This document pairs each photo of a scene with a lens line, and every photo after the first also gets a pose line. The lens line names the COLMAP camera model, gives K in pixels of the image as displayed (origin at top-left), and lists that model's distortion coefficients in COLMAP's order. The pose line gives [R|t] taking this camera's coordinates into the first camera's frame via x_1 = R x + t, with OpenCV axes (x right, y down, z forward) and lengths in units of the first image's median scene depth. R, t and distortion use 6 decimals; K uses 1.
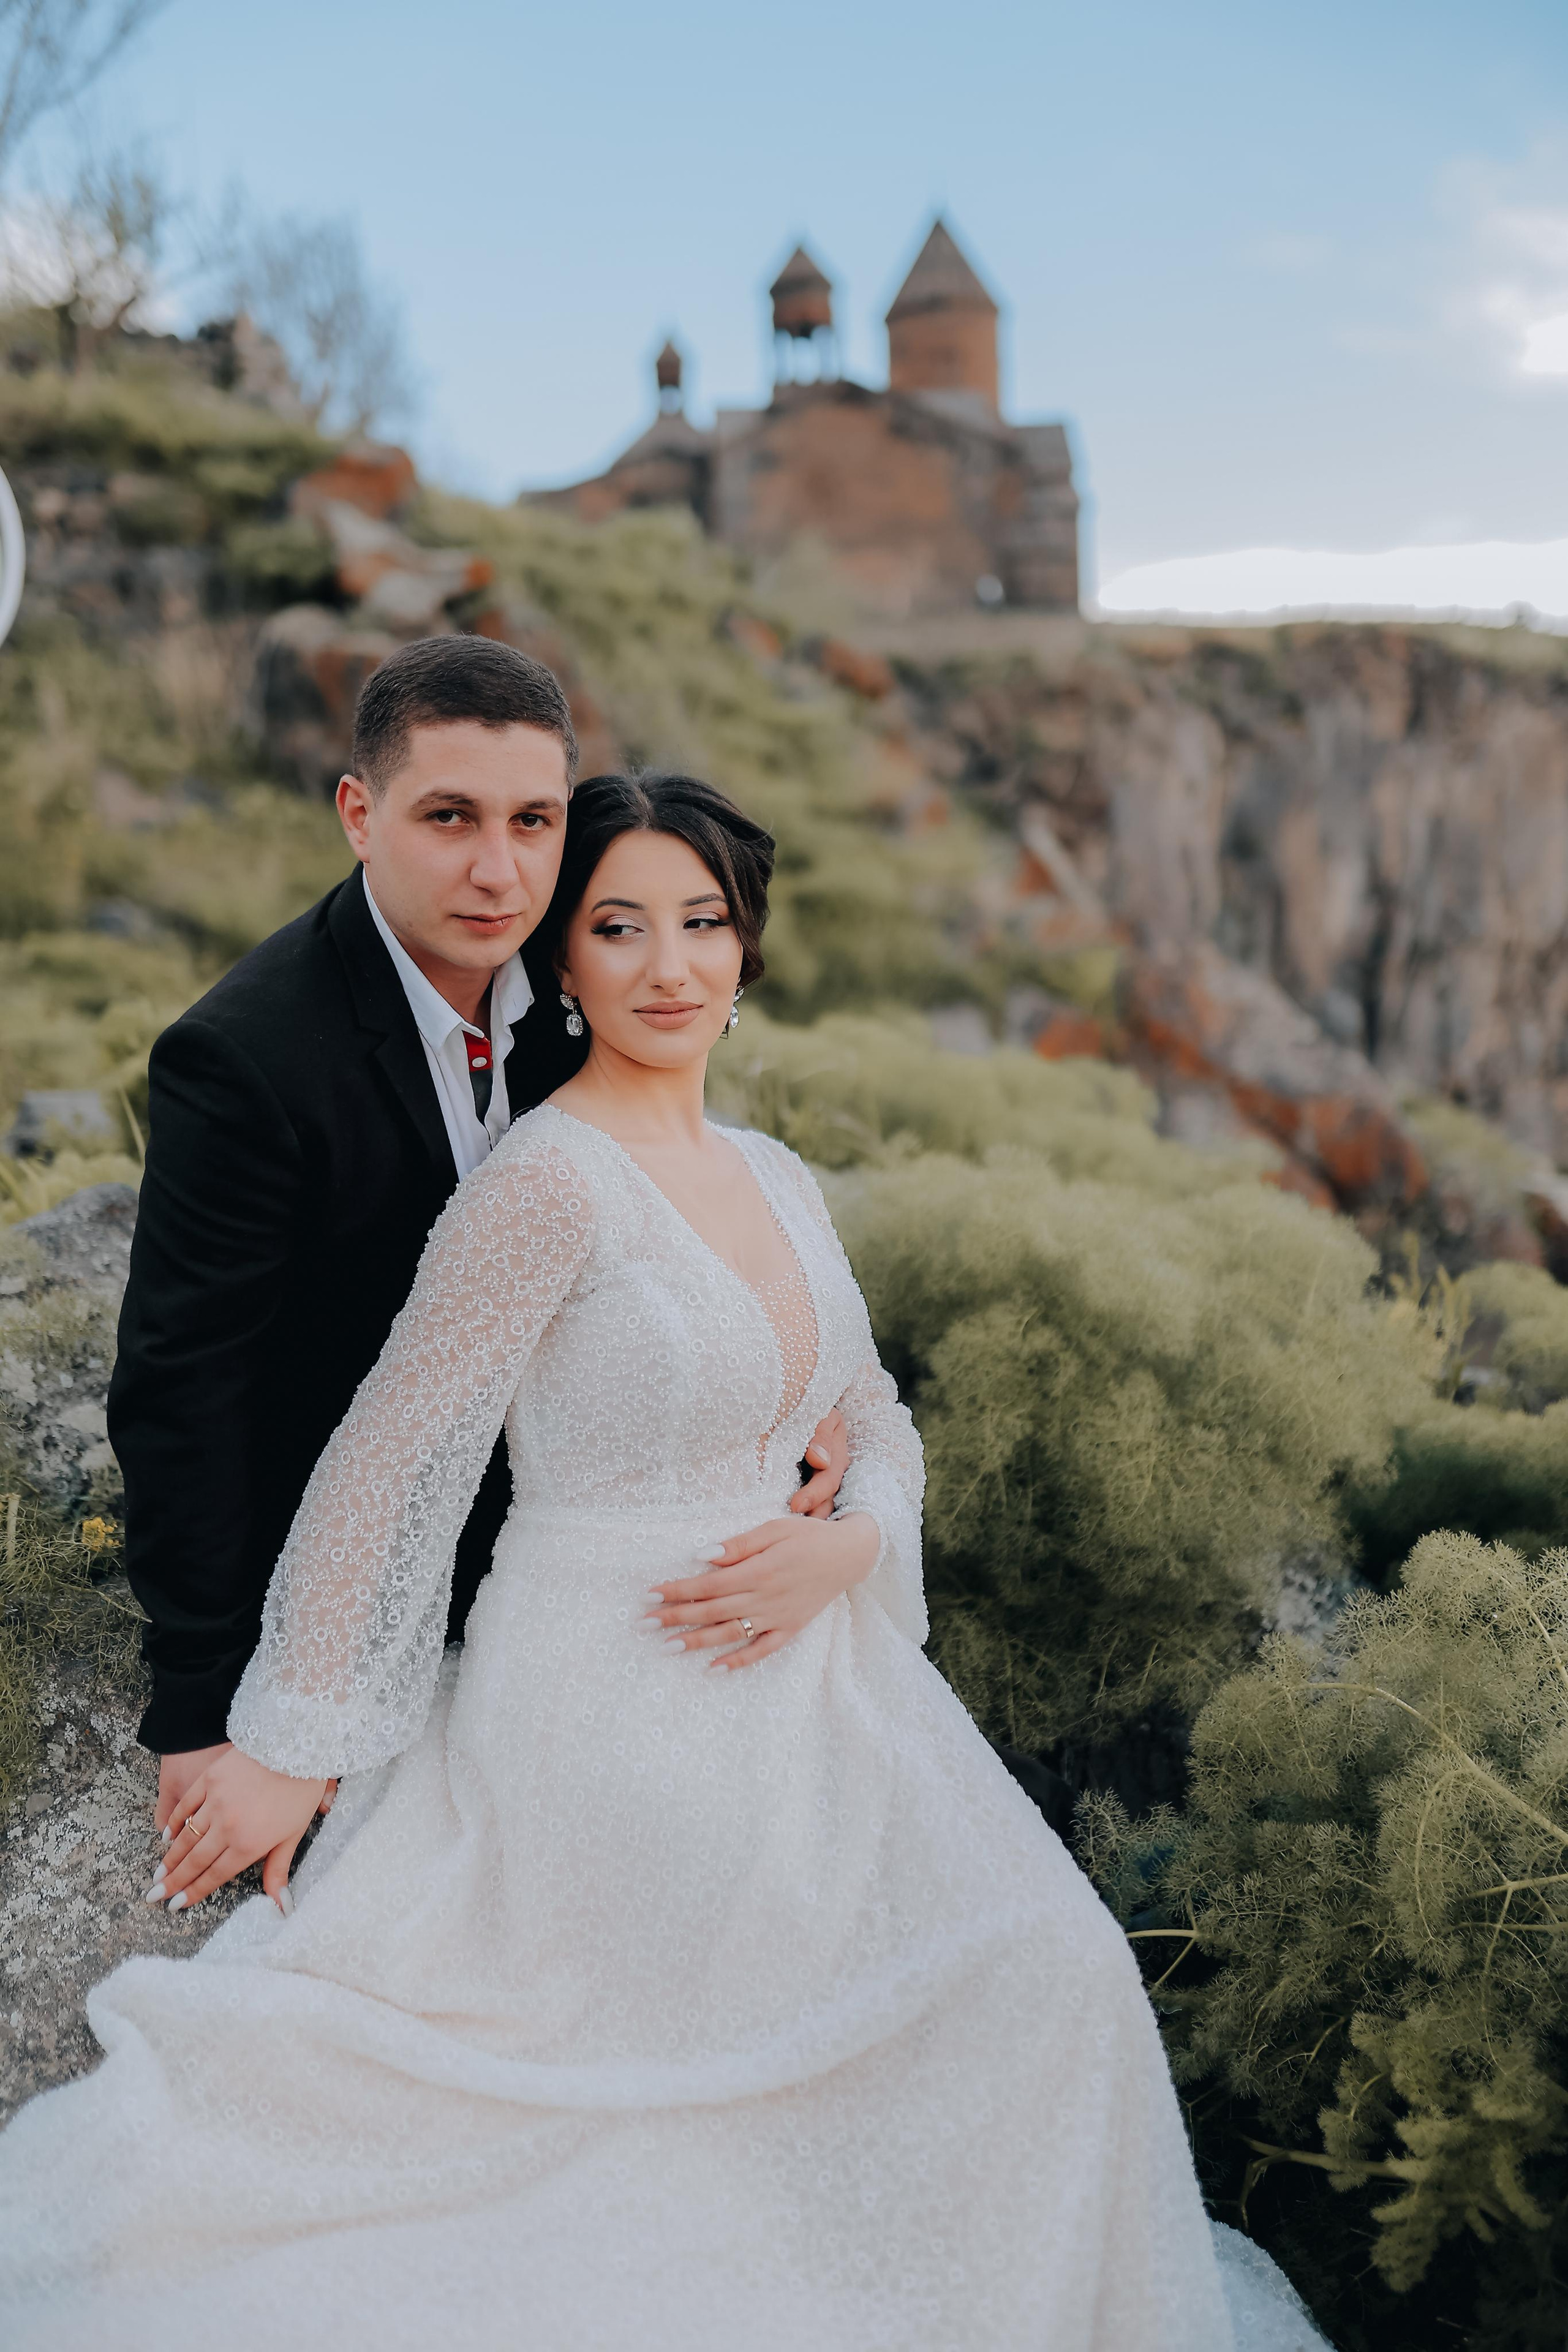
lens RADIAL K [[2337.1, 0, 792.7], [0, 2337.1, 1164.7], [0, 0, 1]] dist [-0.023414, 0.000000]
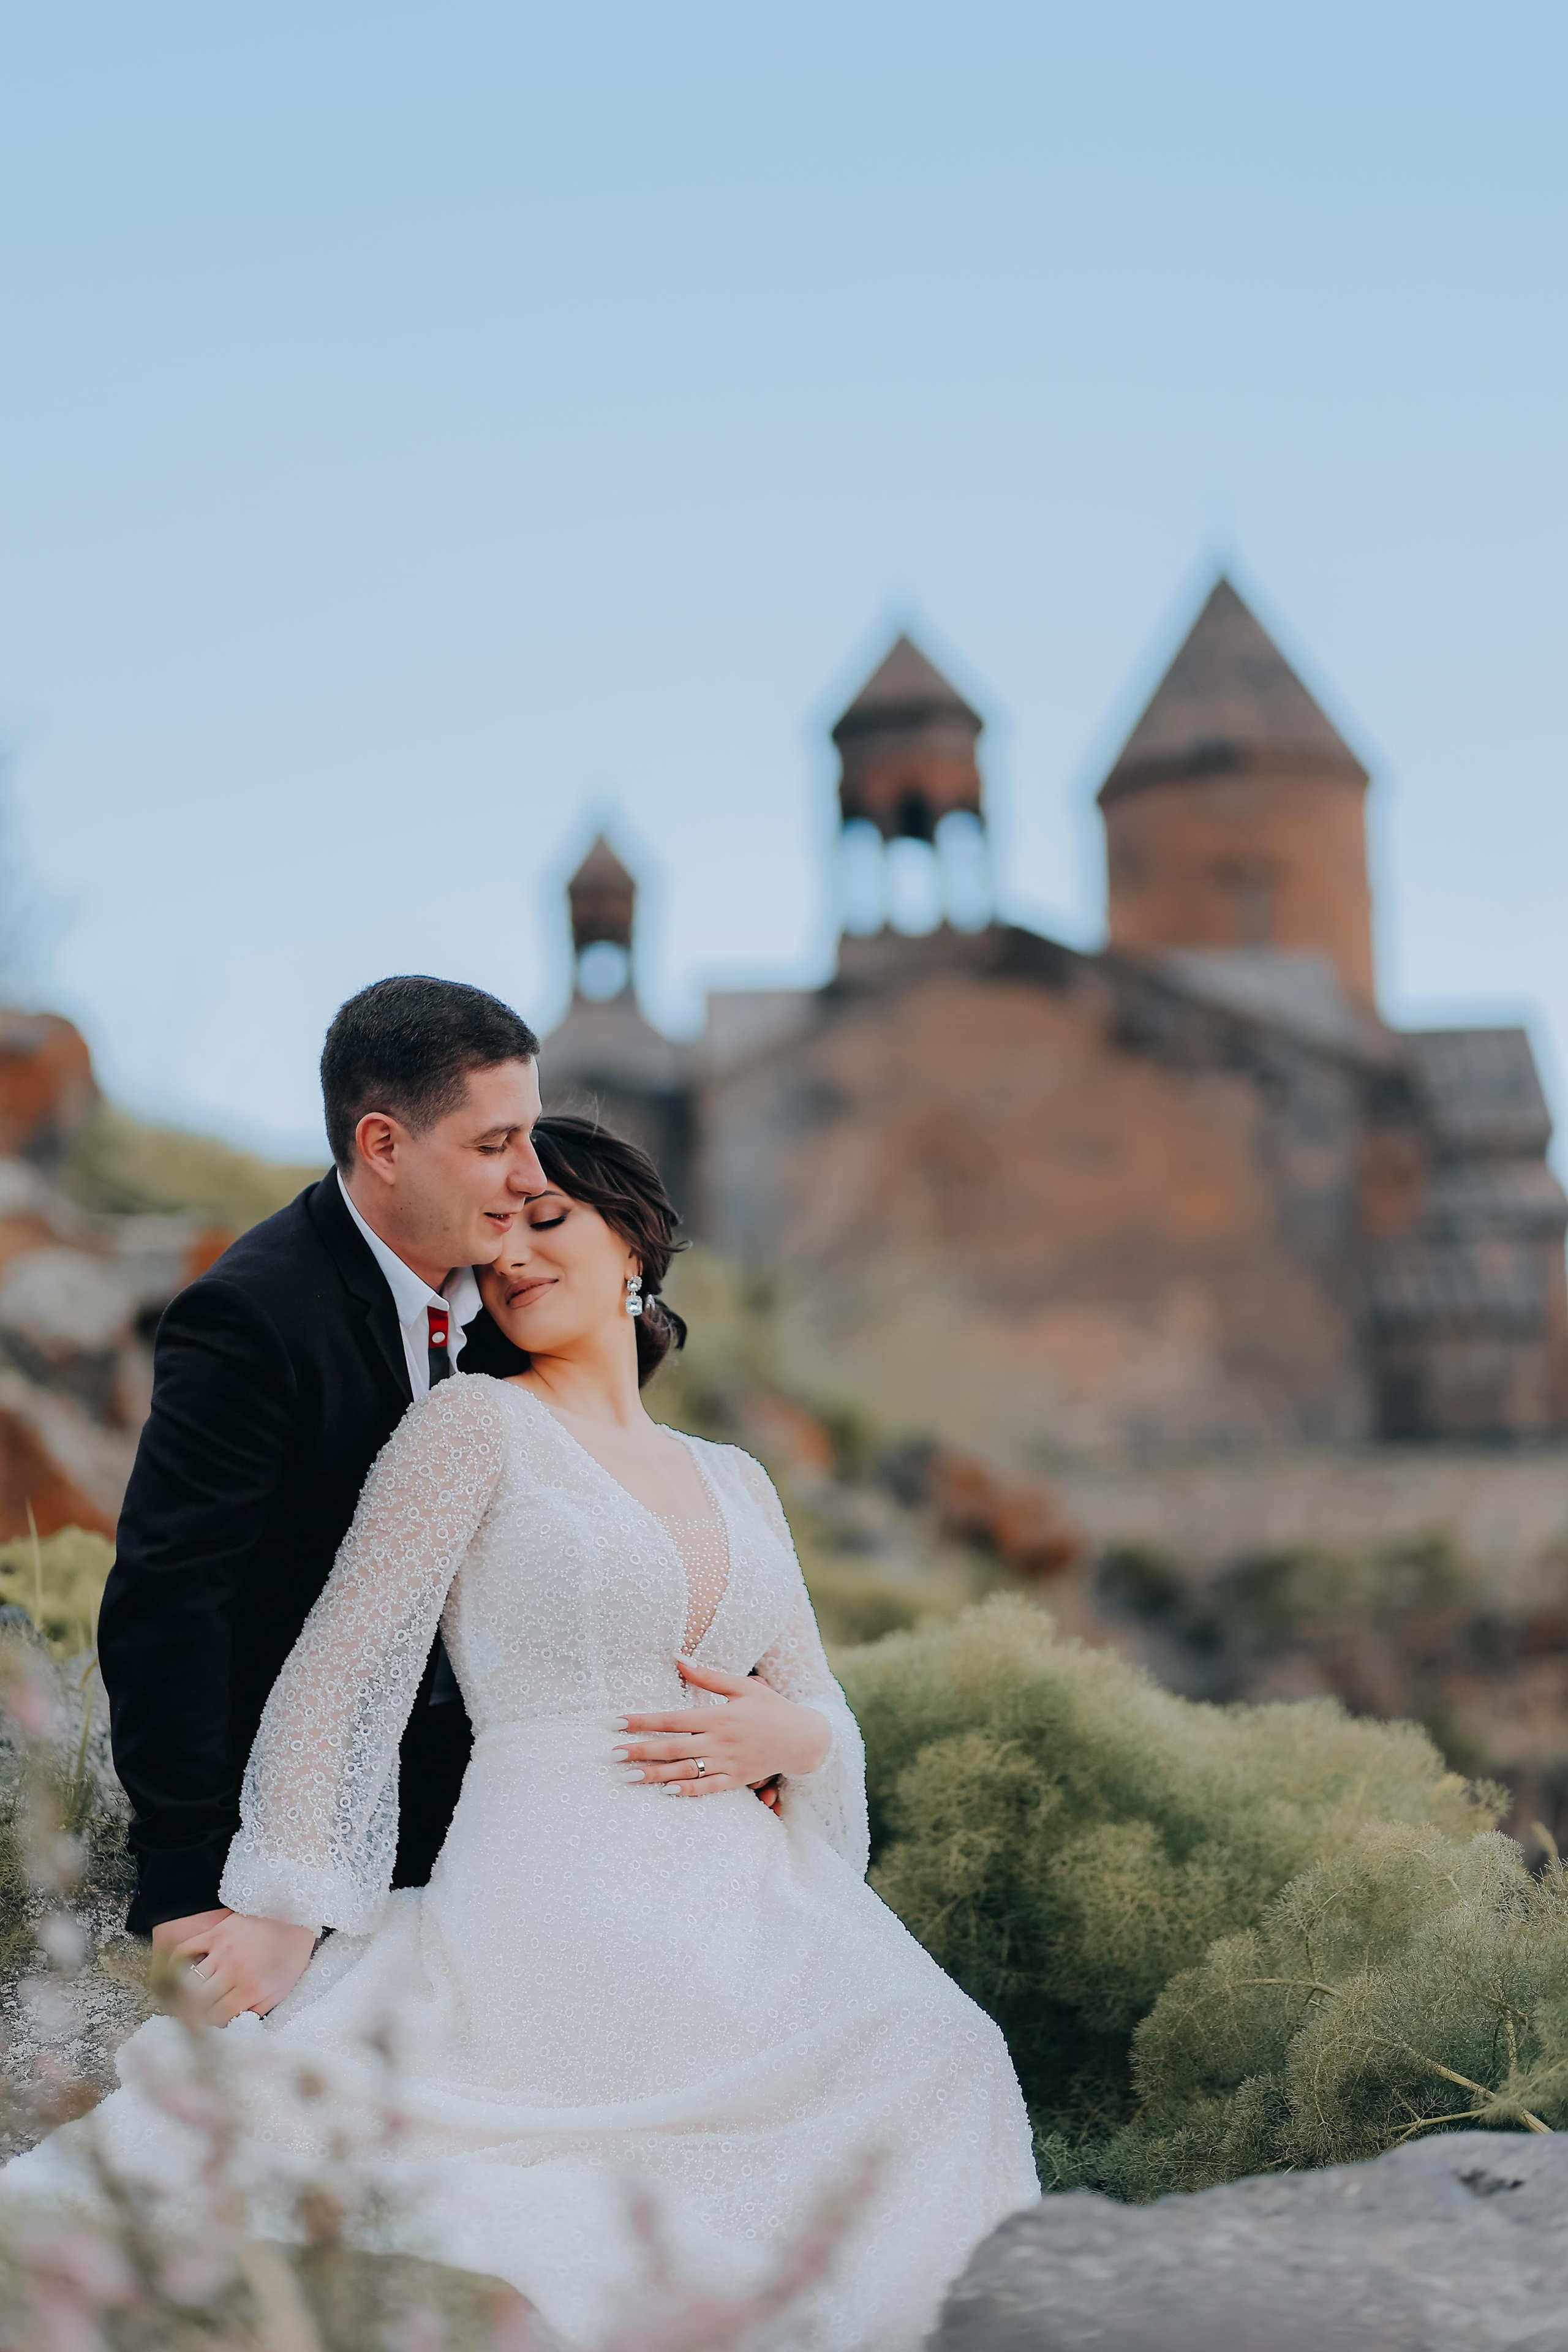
lens RADIAL K [[5990.4, 0, 778.6], [0, 5990.4, 1153.8], [0, 0, 1]] dist [-0.059263, 0.000000]
pose [[0.999788, 0.005744, -0.019797, 0.008548], [-0.011153, 0.958413, -0.285165, 0.076910], [0.017336, 0.285326, 0.958274, -0.196262]]
